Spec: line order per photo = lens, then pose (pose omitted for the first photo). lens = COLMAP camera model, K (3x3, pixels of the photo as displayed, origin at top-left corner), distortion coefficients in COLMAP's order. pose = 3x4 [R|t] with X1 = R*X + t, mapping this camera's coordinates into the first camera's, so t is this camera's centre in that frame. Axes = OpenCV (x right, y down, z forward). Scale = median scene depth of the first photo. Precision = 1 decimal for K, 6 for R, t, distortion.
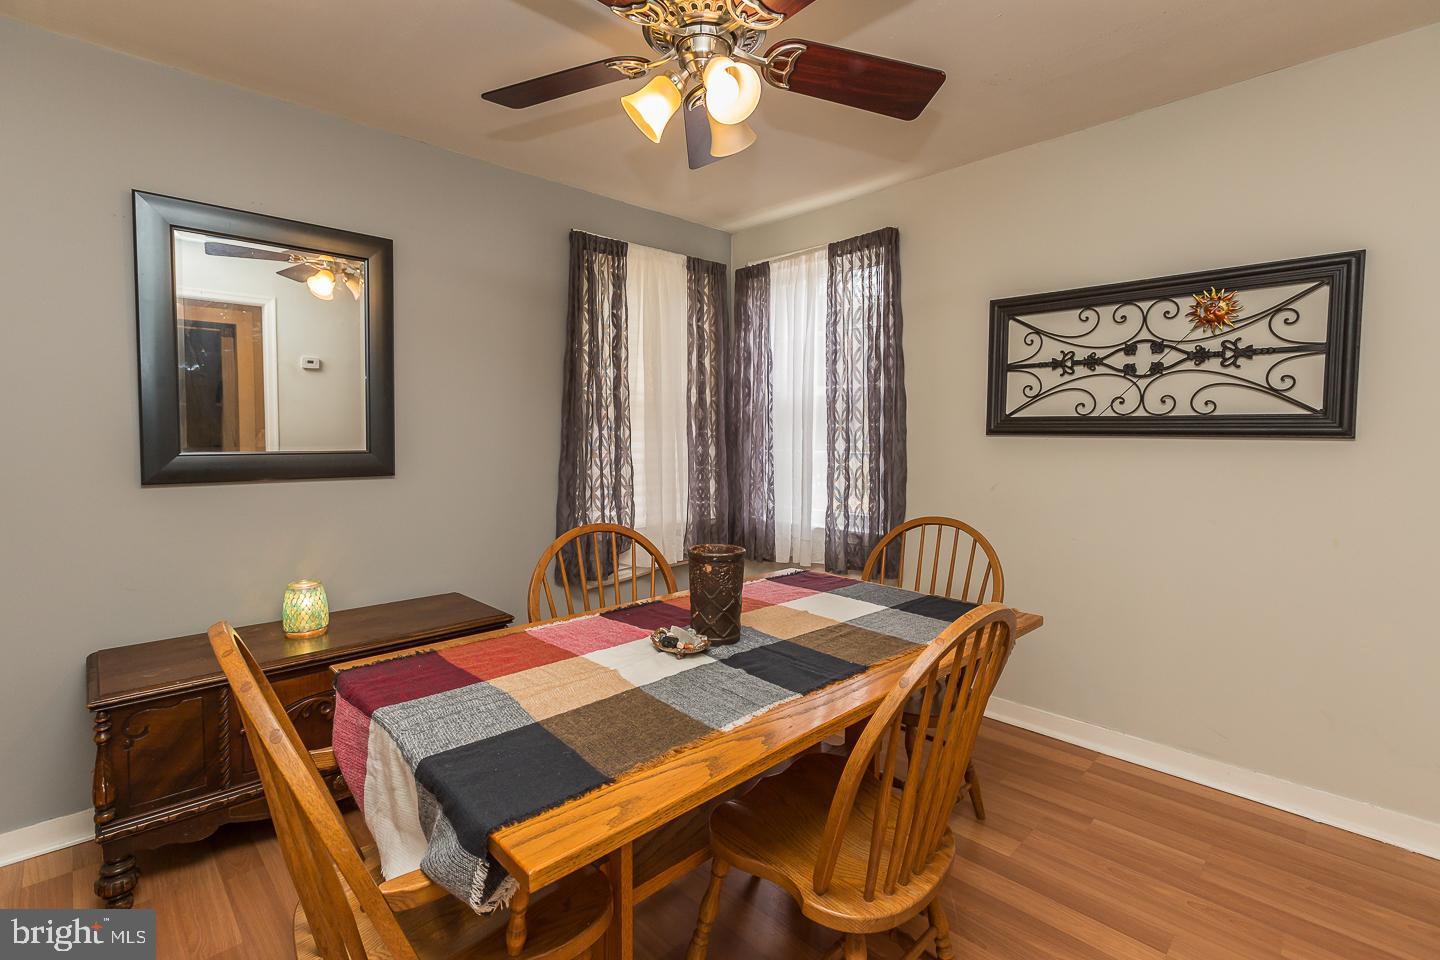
lens RADIAL K [[662.5, 0, 772.6], [0, 662.5, 456.4], [0, 0, 1]] dist [-0.000191, 0.000021]
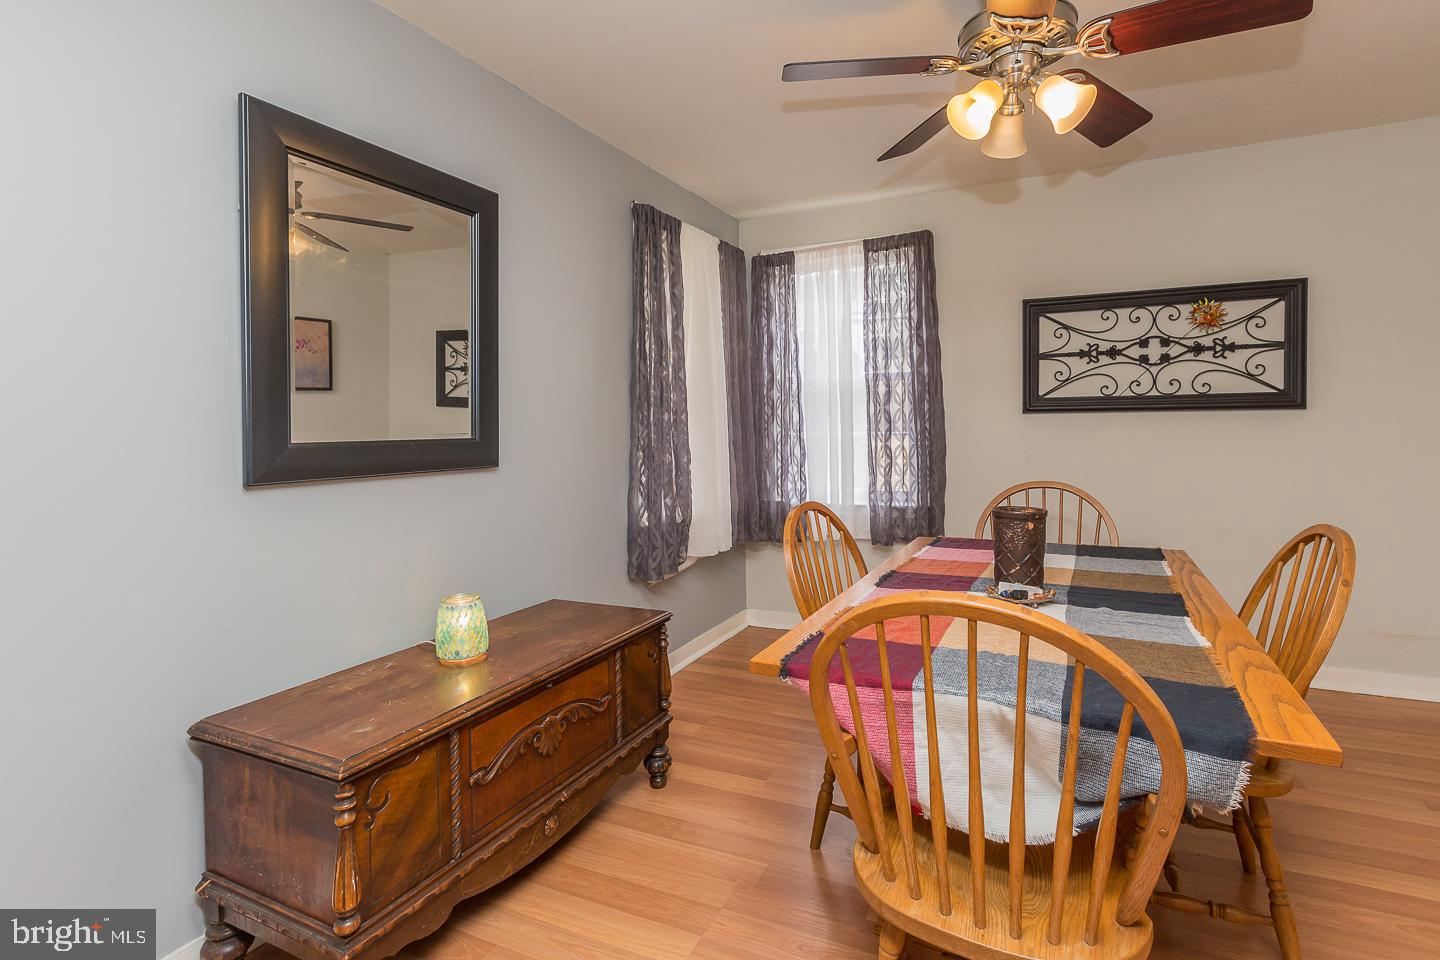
lens RADIAL K [[662.5, 0, 762.5], [0, 662.5, 434.5], [0, 0, 1]] dist [-0.000191, 0.000021]
pose [[0.930147, -0.021989, 0.366528, -0.599093], [0.032121, 0.999251, -0.021565, 0.017569], [-0.365779, 0.031832, 0.930157, 0.086351]]
